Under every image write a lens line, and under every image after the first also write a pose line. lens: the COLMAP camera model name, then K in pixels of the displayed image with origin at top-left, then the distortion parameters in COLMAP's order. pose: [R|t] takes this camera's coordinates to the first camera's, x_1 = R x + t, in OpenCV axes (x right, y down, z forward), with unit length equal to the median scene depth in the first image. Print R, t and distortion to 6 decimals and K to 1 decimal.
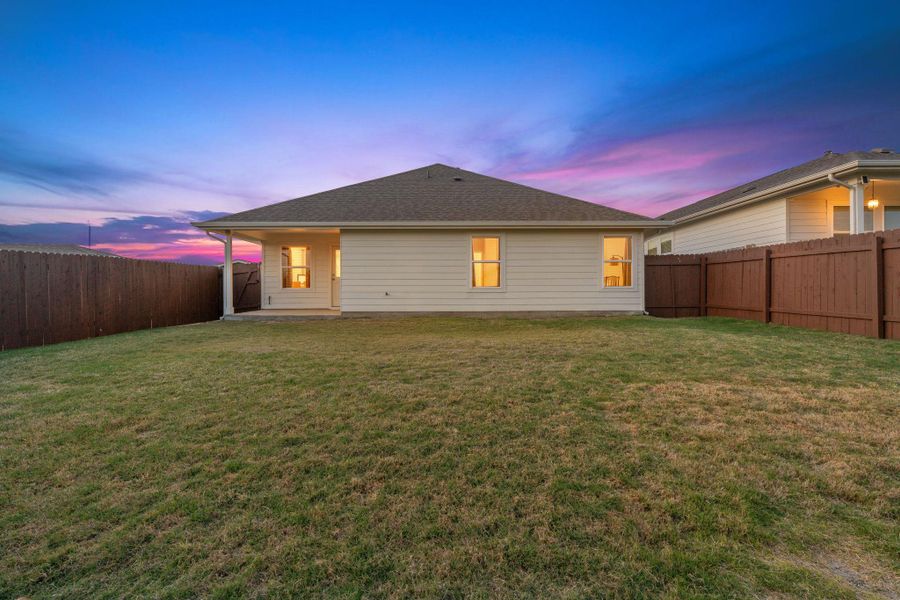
lens RADIAL K [[401.9, 0, 450.7], [0, 401.9, 293.5], [0, 0, 1]] dist [-0.008287, 0.000021]
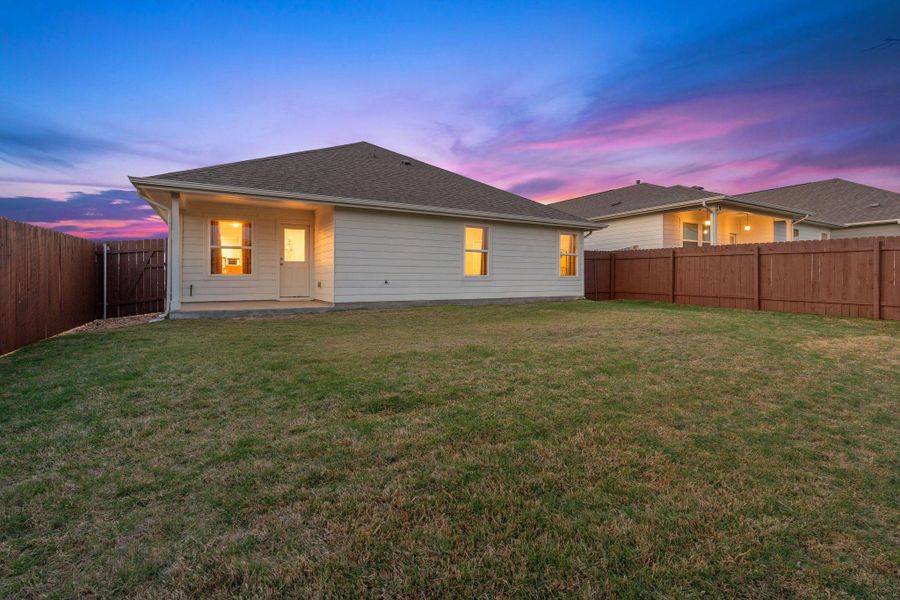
lens RADIAL K [[404.8, 0, 449.9], [0, 404.8, 276.9], [0, 0, 1]] dist [-0.004255, 0.000091]
pose [[0.867825, 0.006655, 0.496825, -0.484311], [-0.001698, 0.999944, -0.010429, -0.001481], [-0.496866, 0.008206, 0.867788, 0.133643]]
